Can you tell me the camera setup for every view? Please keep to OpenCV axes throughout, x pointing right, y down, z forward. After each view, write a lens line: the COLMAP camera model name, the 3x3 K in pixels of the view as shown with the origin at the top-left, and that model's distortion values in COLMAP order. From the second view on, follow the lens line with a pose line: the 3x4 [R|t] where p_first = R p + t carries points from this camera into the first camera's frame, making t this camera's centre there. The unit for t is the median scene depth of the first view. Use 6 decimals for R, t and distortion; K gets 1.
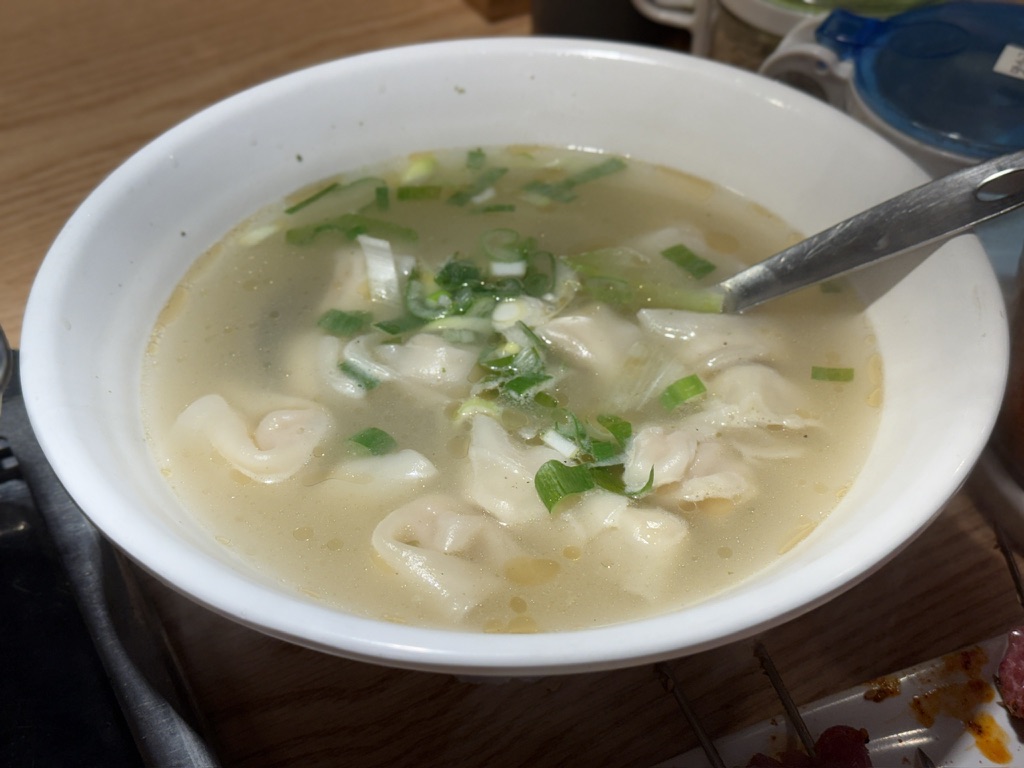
lens RADIAL K [[1467.7, 0, 512.0], [0, 1467.7, 384.0], [0, 0, 1]] dist [0.145426, -0.090222]
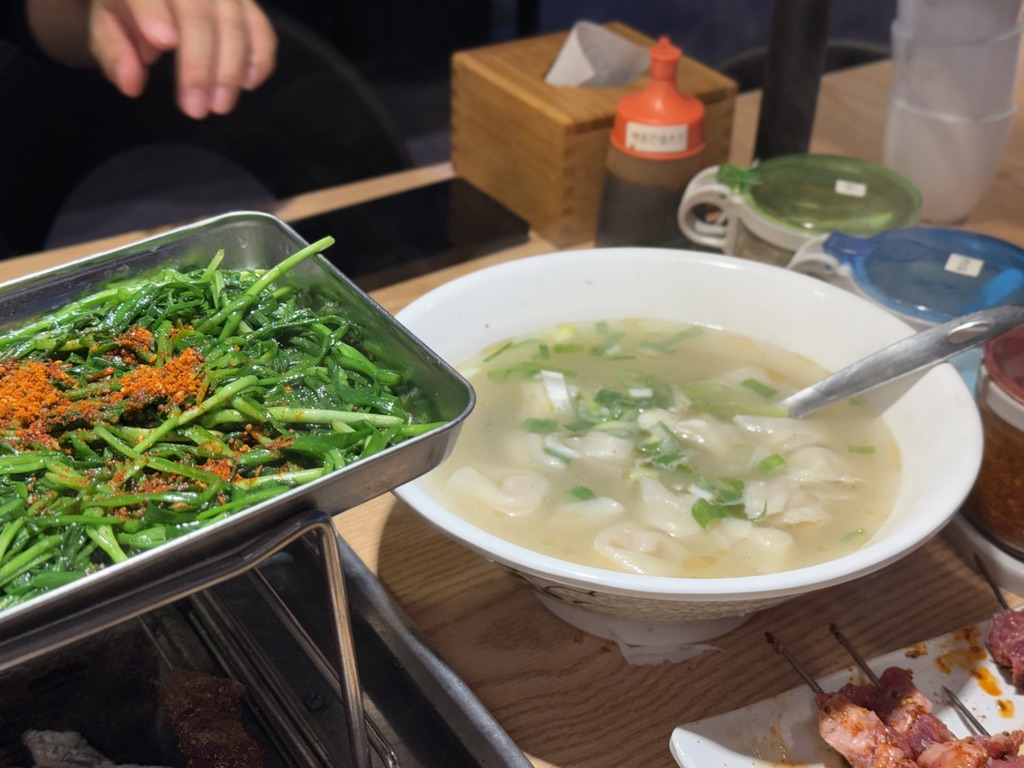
lens RADIAL K [[1467.7, 0, 512.0], [0, 1467.7, 384.0], [0, 0, 1]] dist [0.145426, -0.090222]
pose [[0.996940, -0.004976, 0.078006, -0.269968], [0.018574, 0.984467, -0.174584, 0.184920], [-0.075926, 0.175499, 0.981547, -0.494424]]
